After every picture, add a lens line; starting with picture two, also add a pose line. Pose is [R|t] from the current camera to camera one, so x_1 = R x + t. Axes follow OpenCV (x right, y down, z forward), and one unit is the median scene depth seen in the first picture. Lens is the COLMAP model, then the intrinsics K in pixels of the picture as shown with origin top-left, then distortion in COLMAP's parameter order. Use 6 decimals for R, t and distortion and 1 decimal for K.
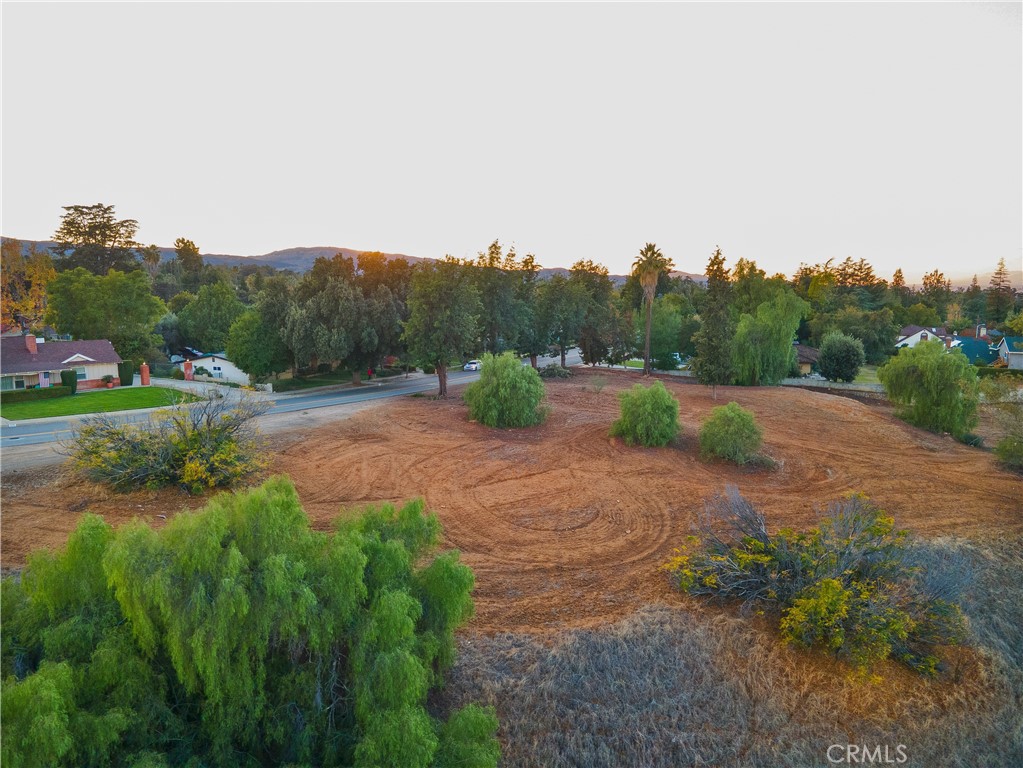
lens RADIAL K [[740.2, 0, 511.5], [0, 740.2, 384.0], [0, 0, 1]] dist [0.021851, 0.029563]
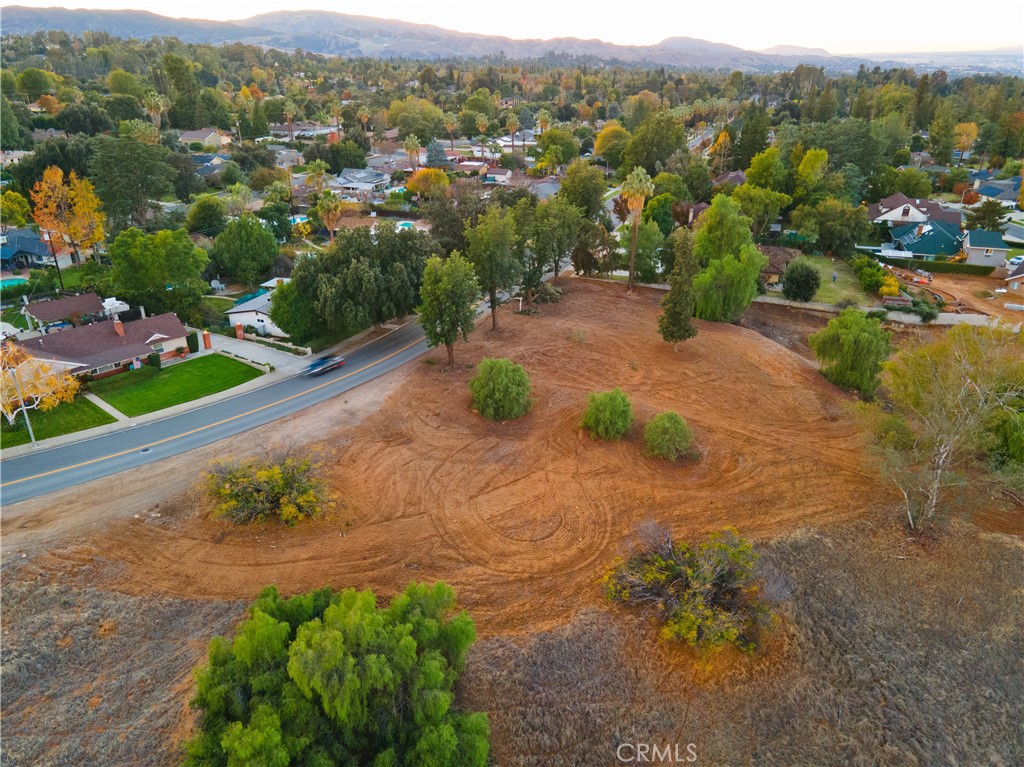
lens RADIAL K [[740.9, 0, 512.0], [0, 740.9, 383.5], [0, 0, 1]] dist [0.021851, 0.029563]
pose [[0.999973, 0.003257, -0.006540, 0.029339], [-0.001293, 0.959912, 0.280298, -0.512900], [0.007191, -0.280283, 0.959891, -0.334438]]
